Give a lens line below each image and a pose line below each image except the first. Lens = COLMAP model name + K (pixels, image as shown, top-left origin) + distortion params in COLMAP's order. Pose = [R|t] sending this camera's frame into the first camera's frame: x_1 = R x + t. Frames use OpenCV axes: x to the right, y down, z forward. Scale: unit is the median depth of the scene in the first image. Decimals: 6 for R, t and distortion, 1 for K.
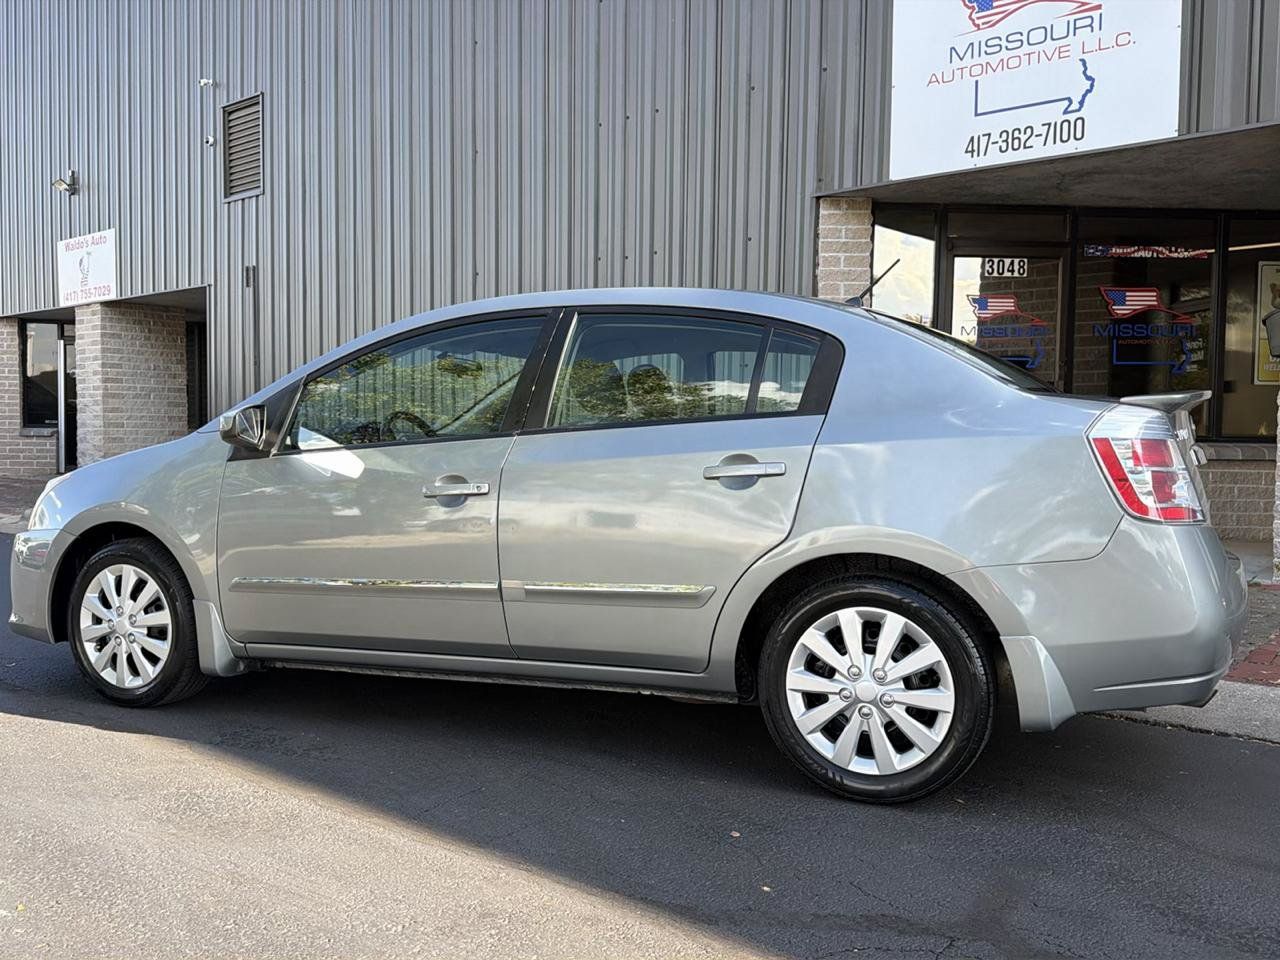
lens RADIAL K [[1136.3, 0, 640.0], [0, 1136.3, 480.0], [0, 0, 1]] dist [0.108503, -0.209958]
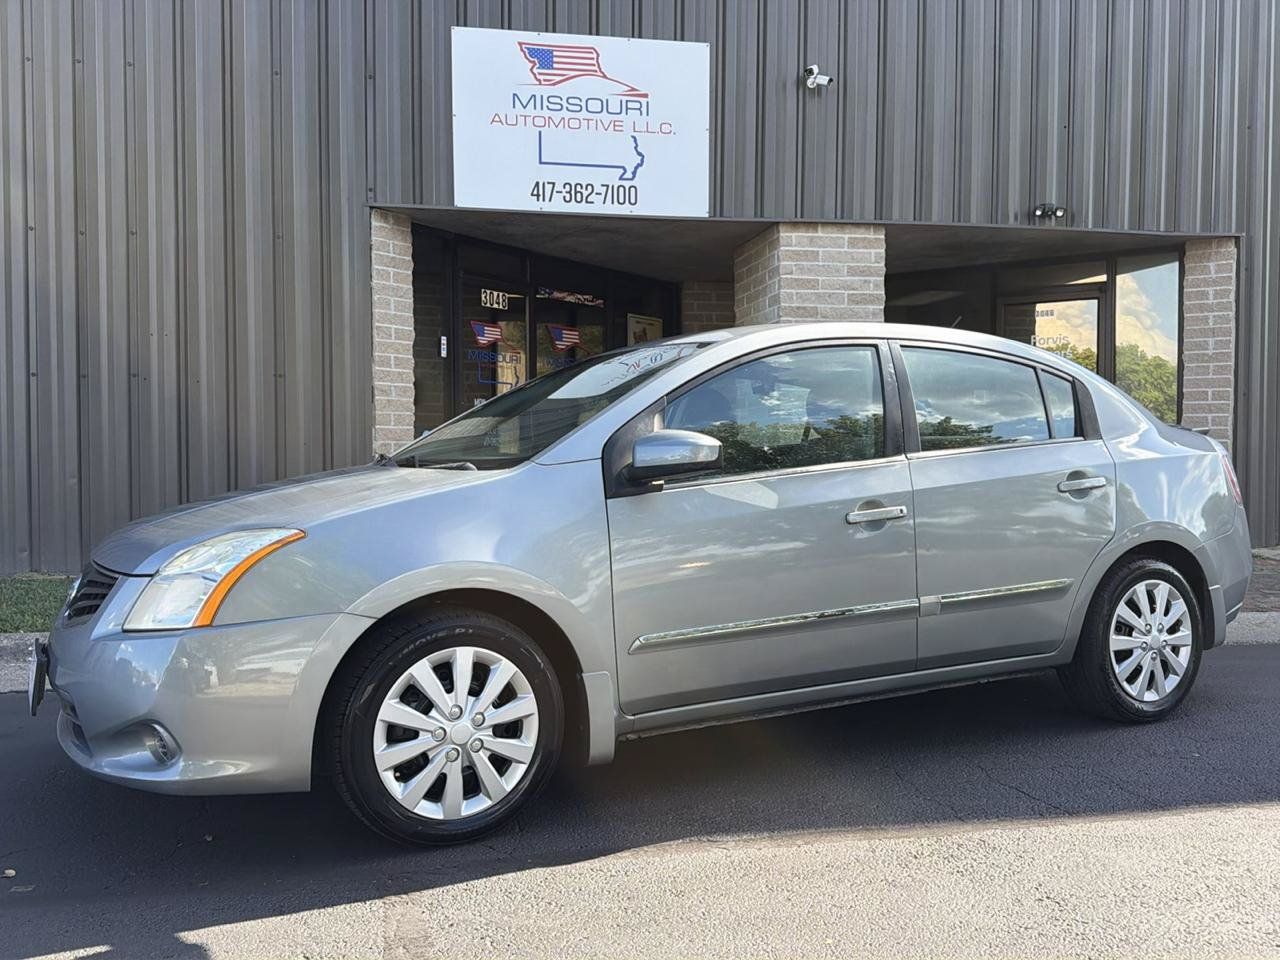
lens RADIAL K [[1113.1, 0, 640.0], [0, 1113.1, 480.0], [0, 0, 1]] dist [0.279014, -0.734552]
pose [[0.624327, -0.032244, 0.780497, -0.569675], [0.039541, 0.999171, 0.009649, -0.021270], [-0.780161, 0.024838, 0.625085, 0.281736]]
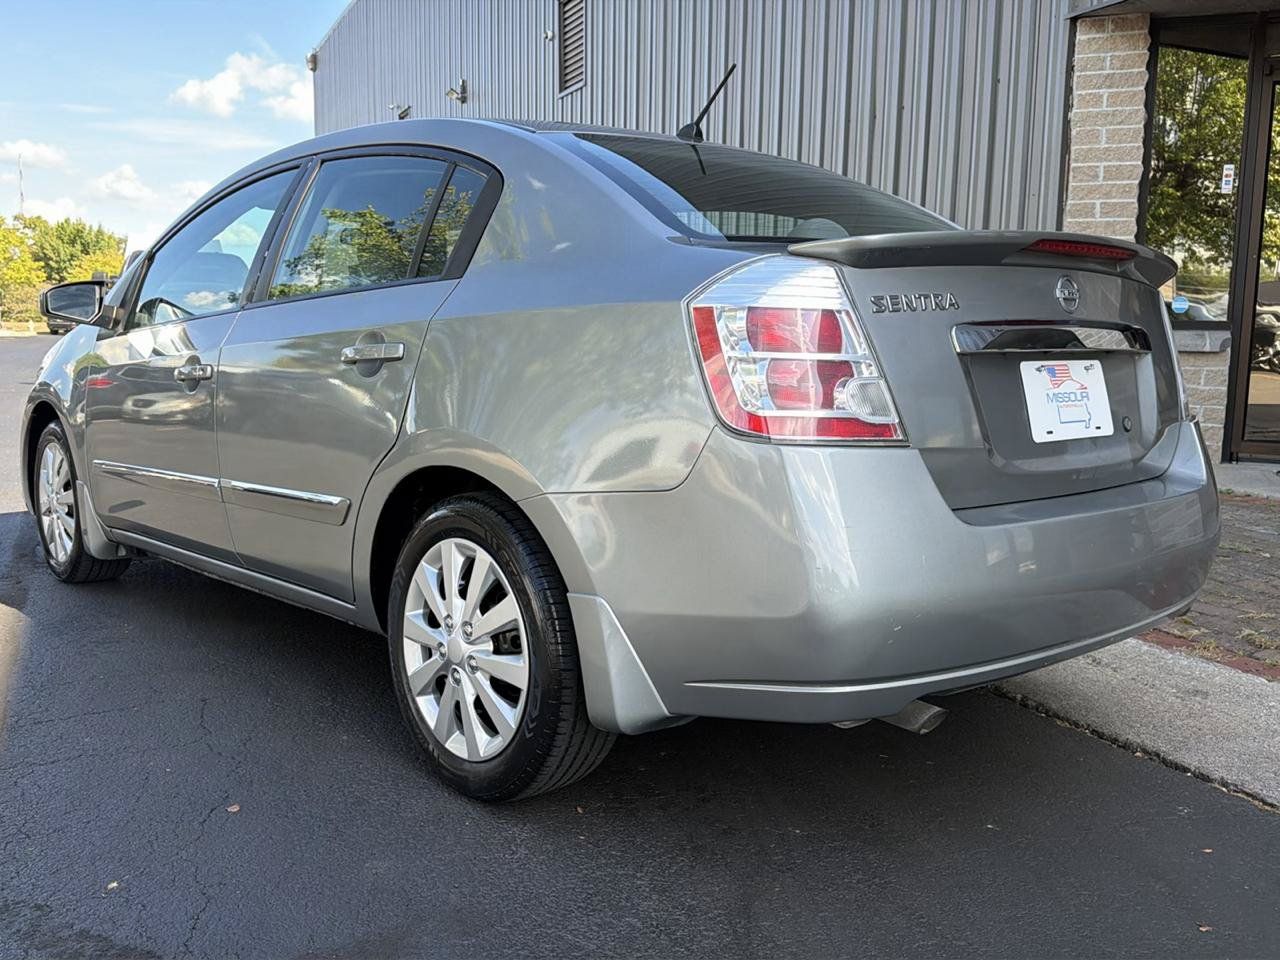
lens RADIAL K [[1132.7, 0, 640.0], [0, 1132.7, 480.0], [0, 0, 1]] dist [0.138643, -0.242564]
pose [[0.913032, 0.057164, -0.403863, 0.274148], [-0.021828, 0.995560, 0.091566, 0.001256], [0.407304, -0.074787, 0.910225, 0.171533]]
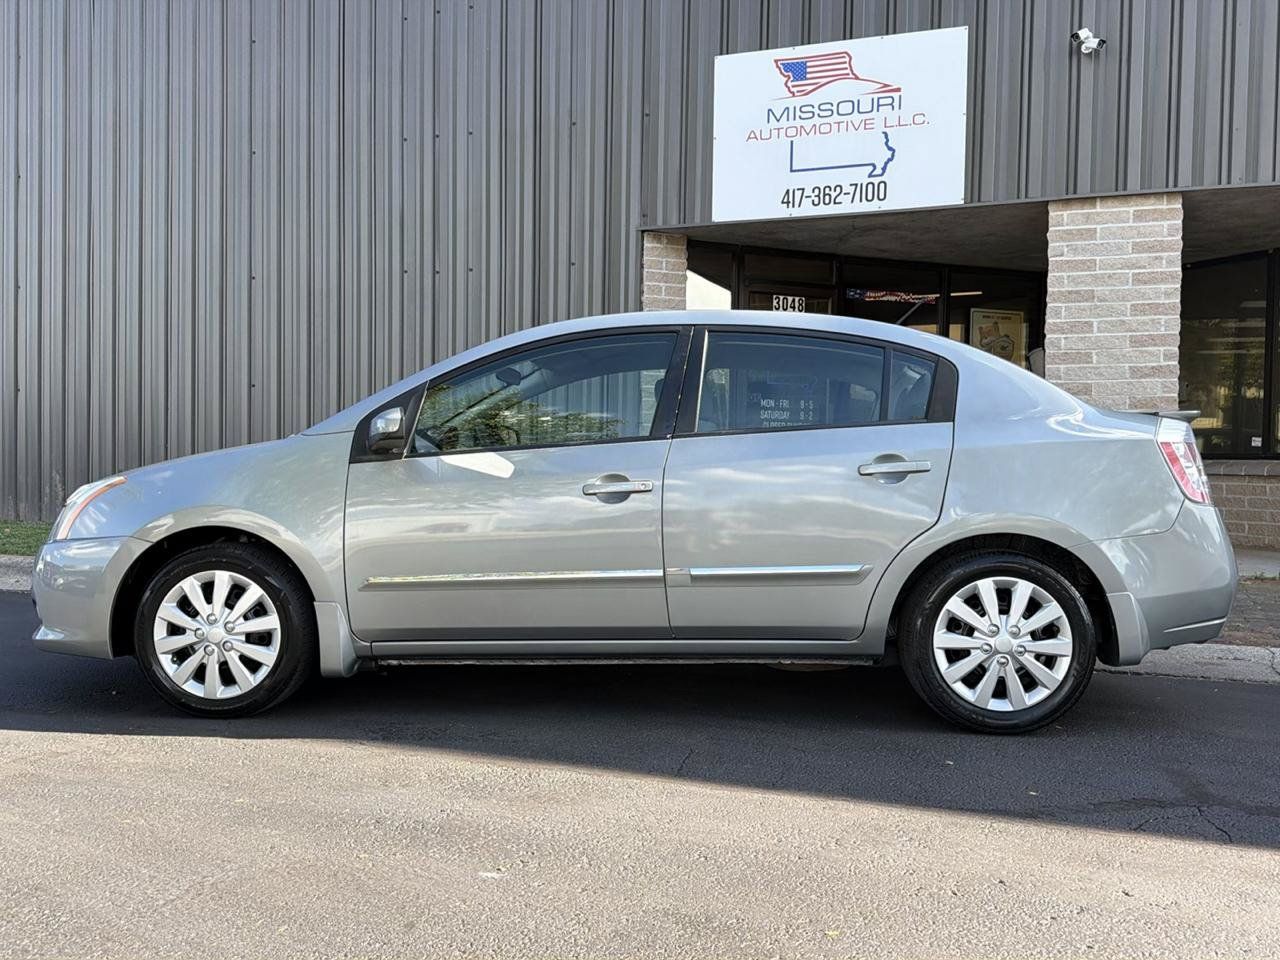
lens RADIAL K [[1132.7, 0, 640.0], [0, 1132.7, 480.0], [0, 0, 1]] dist [0.138643, -0.242564]
pose [[0.939129, -0.003209, 0.343549, -0.273050], [0.009538, 0.999814, -0.016736, 0.010481], [-0.343432, 0.018994, 0.938986, -0.017895]]
